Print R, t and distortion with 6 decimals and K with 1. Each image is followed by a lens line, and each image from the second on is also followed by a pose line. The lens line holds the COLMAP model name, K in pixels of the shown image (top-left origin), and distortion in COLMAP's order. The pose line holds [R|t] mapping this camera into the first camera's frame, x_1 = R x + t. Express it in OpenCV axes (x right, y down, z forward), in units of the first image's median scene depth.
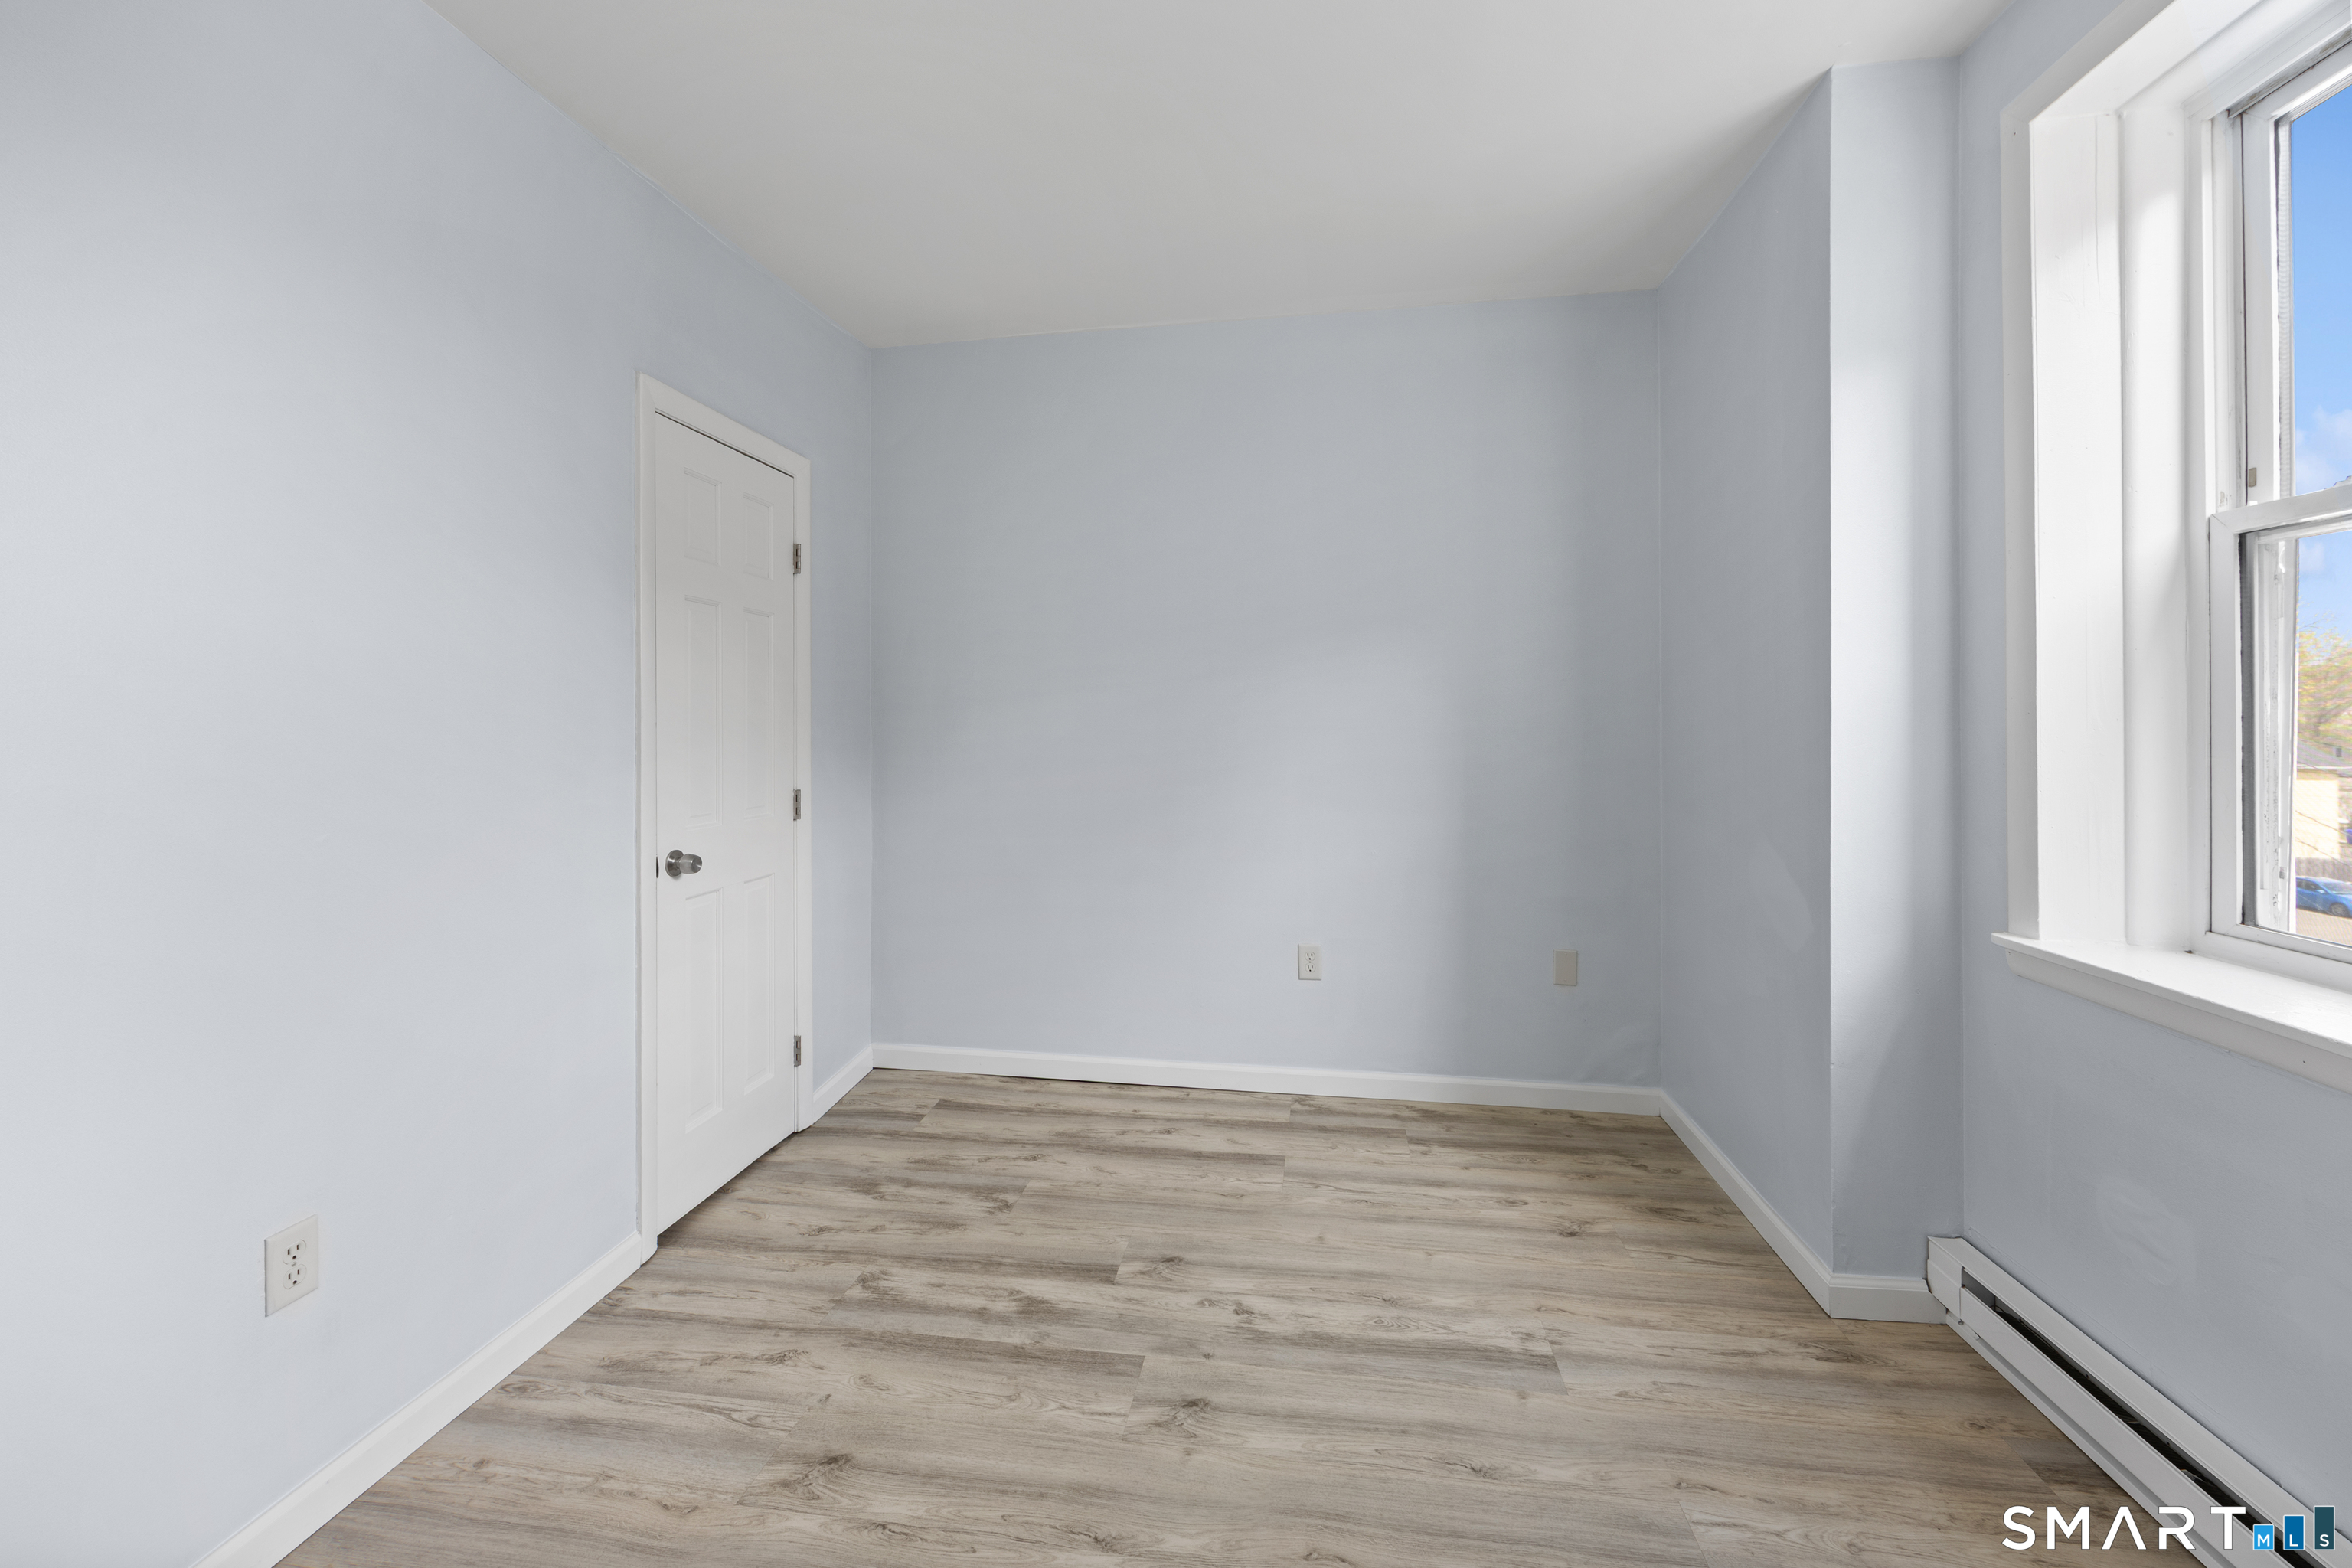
lens RADIAL K [[906.7, 0, 1177.1], [0, 906.7, 718.8], [0, 0, 1]] dist [0.000782, -0.000309]
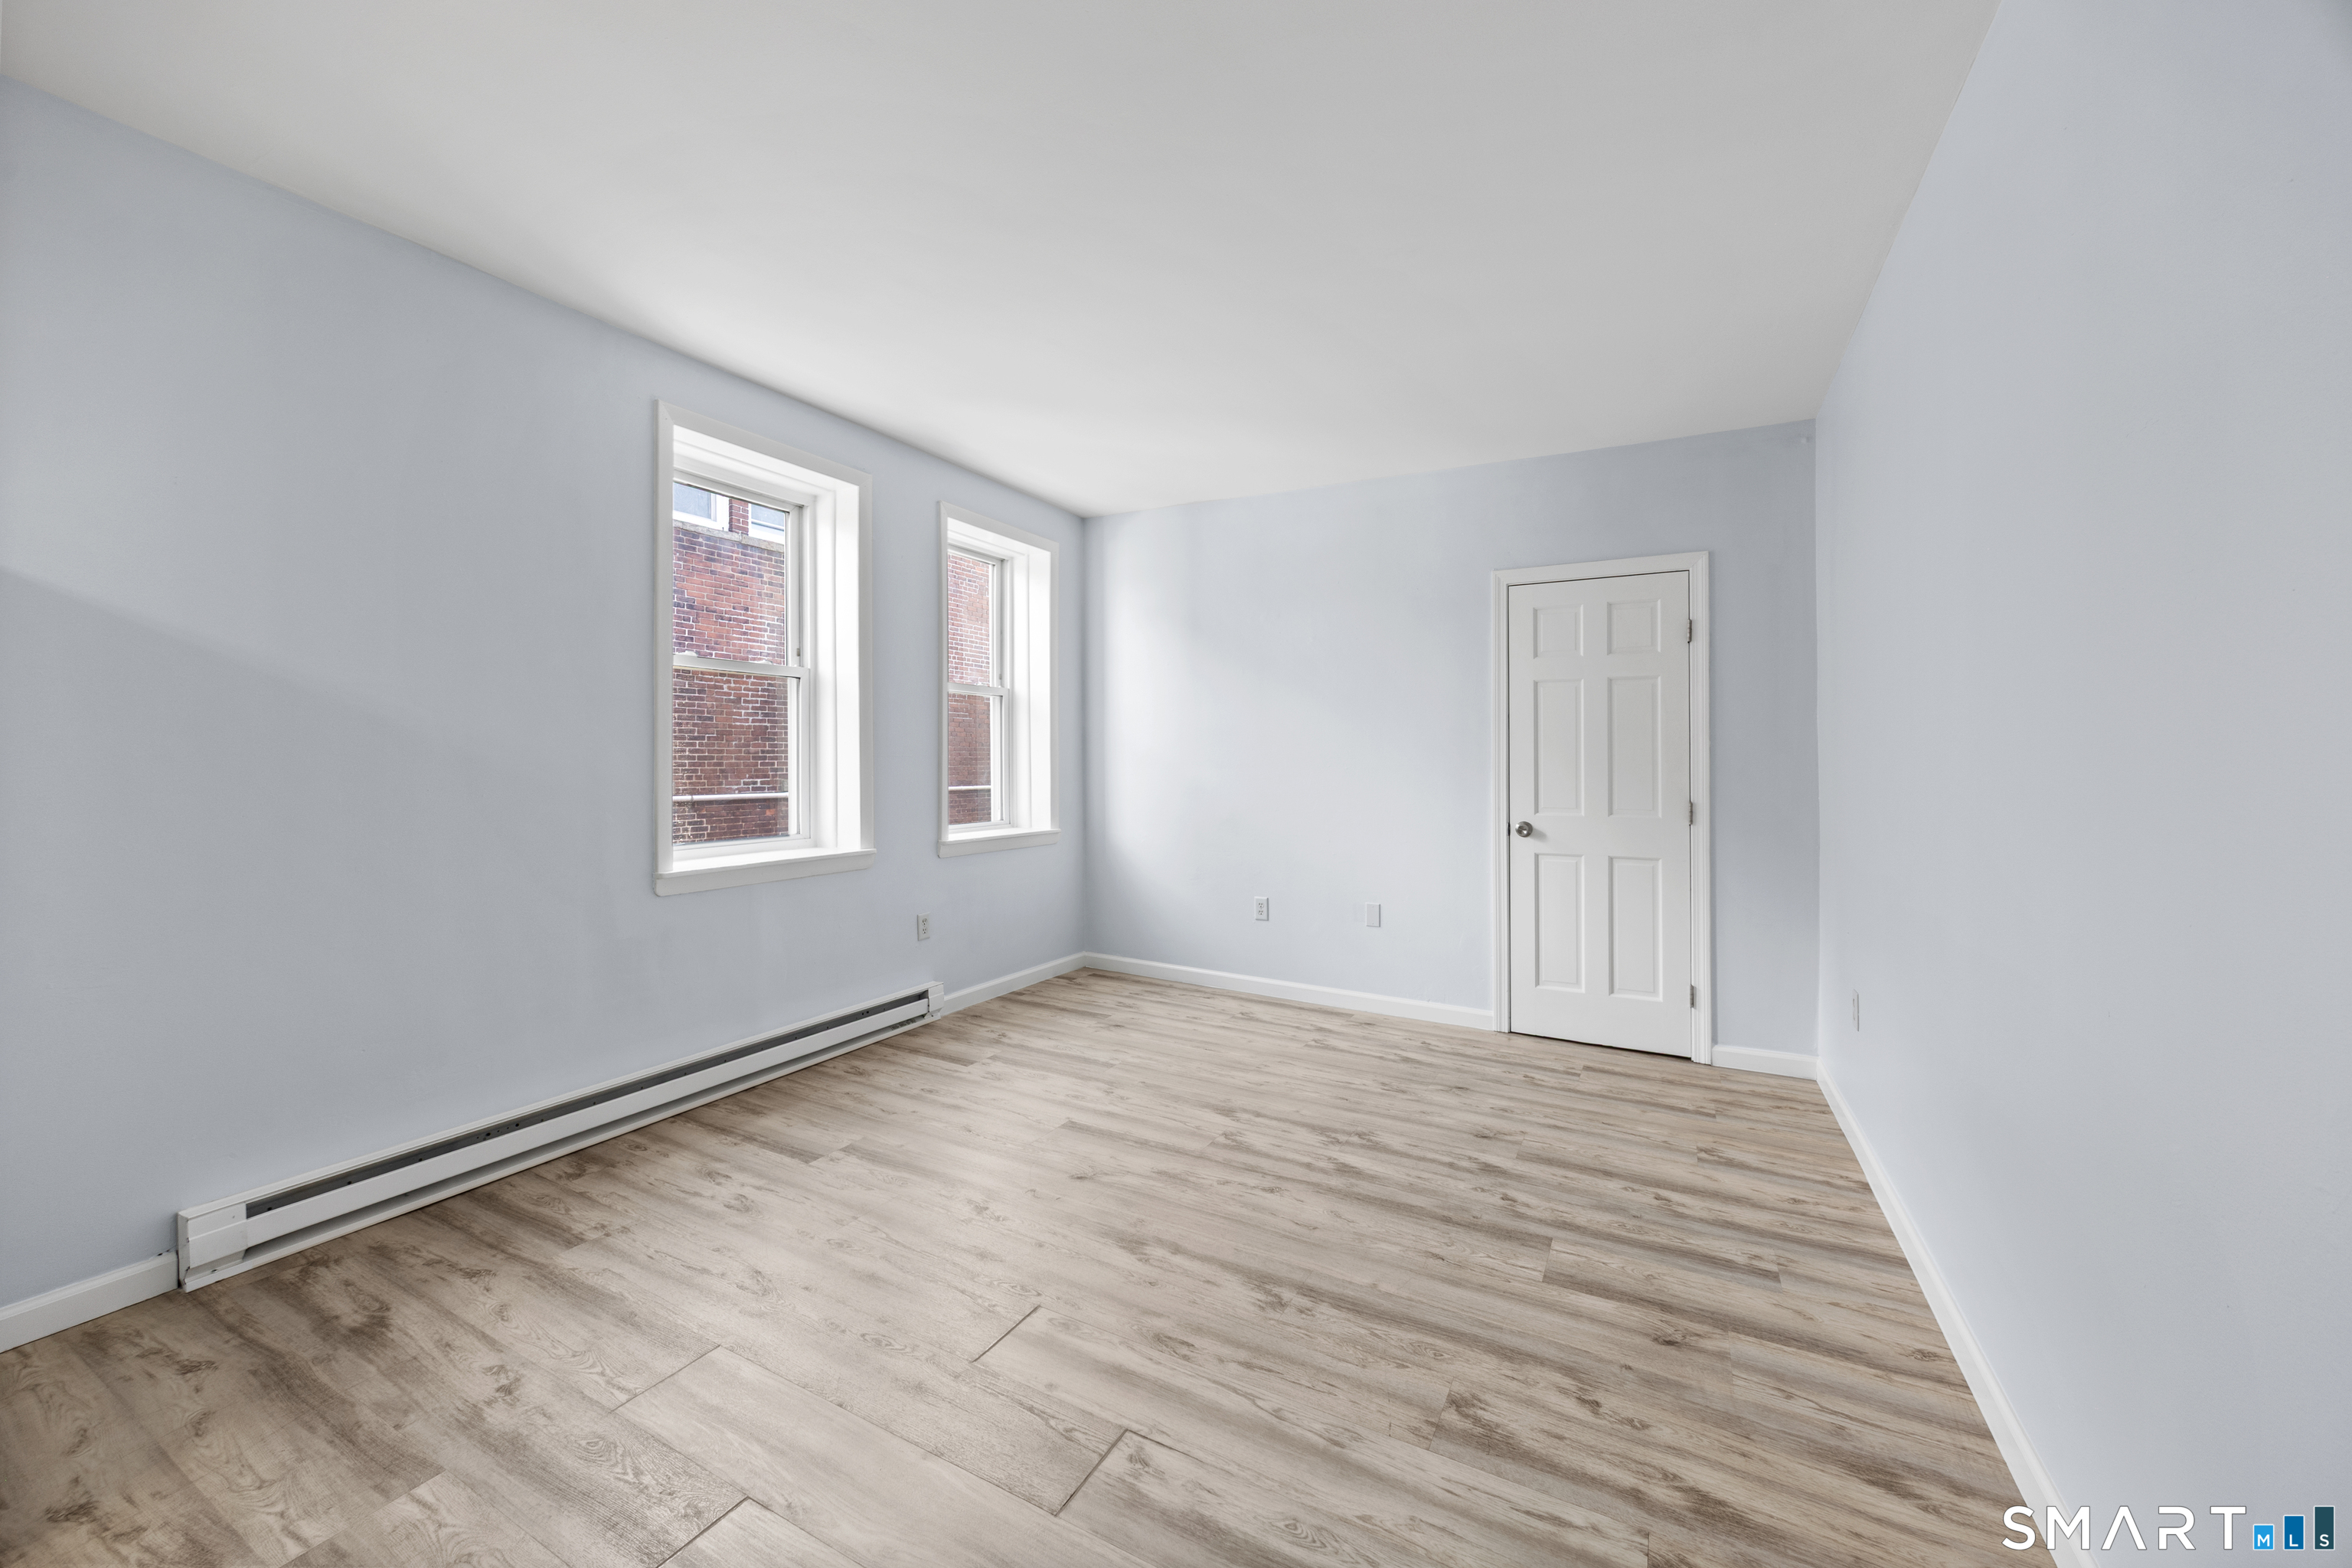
lens RADIAL K [[906.7, 0, 1184.7], [0, 906.7, 755.2], [0, 0, 1]] dist [0.000782, -0.000309]
pose [[-0.943561, 0.005142, 0.331158, -0.559414], [0.001258, 0.999928, -0.011944, 0.031363], [-0.331195, -0.010853, -0.943500, 1.910865]]
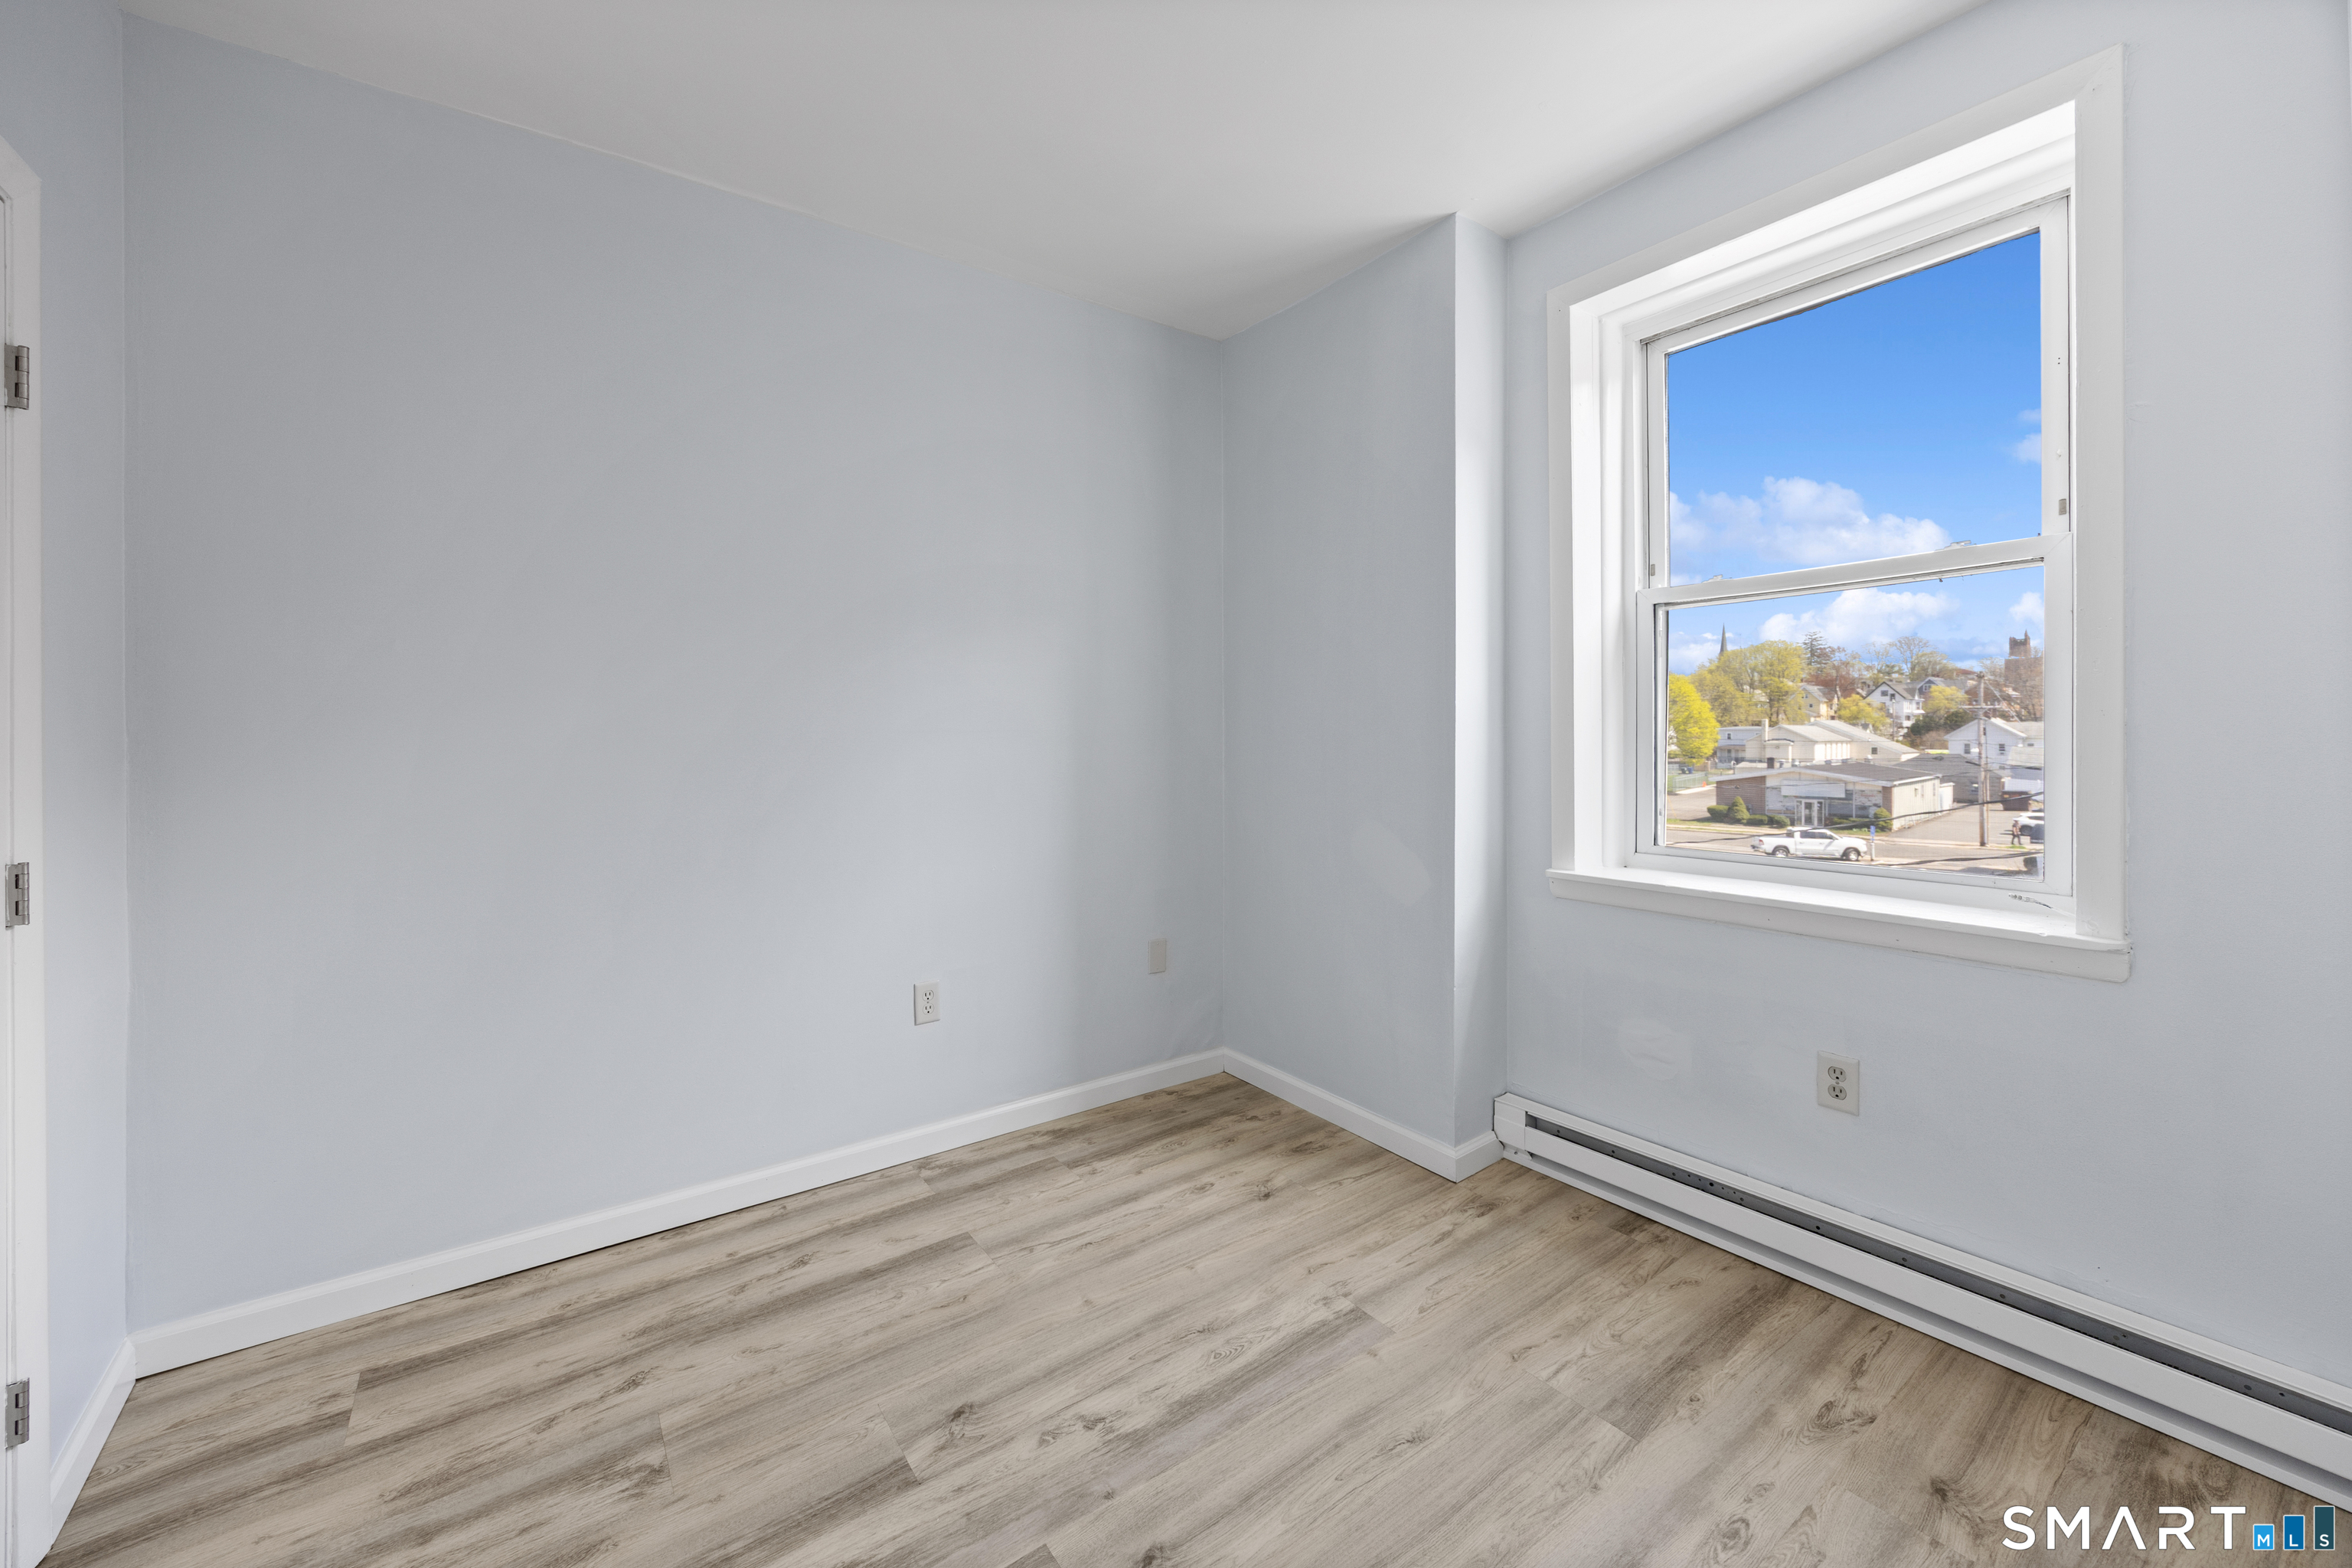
lens RADIAL K [[906.7, 0, 1150.3], [0, 906.7, 730.7], [0, 0, 1]] dist [0.000782, -0.000309]
pose [[0.720062, -0.002078, 0.693906, -0.423425], [0.001844, 0.999998, 0.001082, 0.013412], [-0.693907, 0.000500, 0.720064, 0.326995]]
